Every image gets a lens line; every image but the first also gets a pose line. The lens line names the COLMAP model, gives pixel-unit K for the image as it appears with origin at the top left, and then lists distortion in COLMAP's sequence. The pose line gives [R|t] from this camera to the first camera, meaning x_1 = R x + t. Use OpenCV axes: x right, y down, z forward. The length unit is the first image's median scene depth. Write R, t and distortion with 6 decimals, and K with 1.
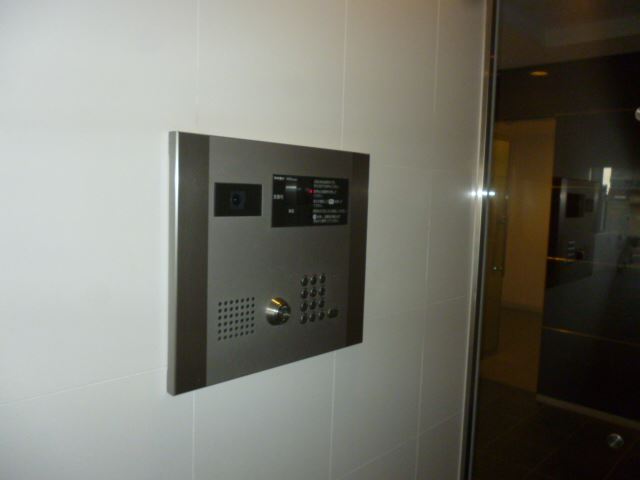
lens RADIAL K [[528.1, 0, 319.8], [0, 528.1, 240.5], [0, 0, 1]] dist [-0.043605, 0.000366]
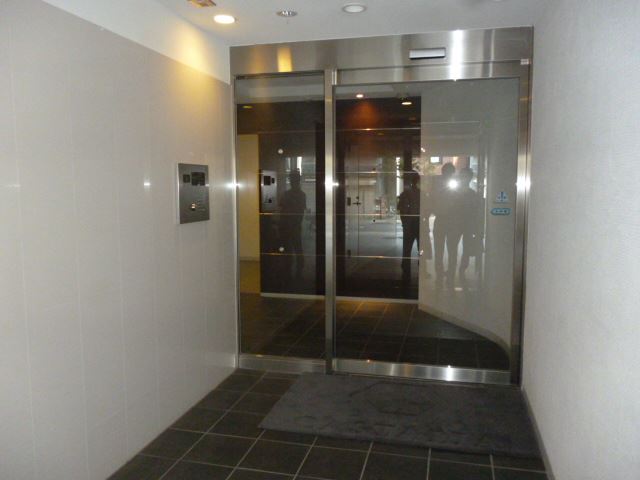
lens RADIAL K [[528.1, 0, 320.5], [0, 528.1, 240.0], [0, 0, 1]] dist [-0.043605, 0.000366]
pose [[0.861626, -0.086660, 0.500091, -0.262370], [0.075146, 0.996238, 0.043164, 0.057677], [-0.501951, 0.000389, 0.864896, -0.589366]]
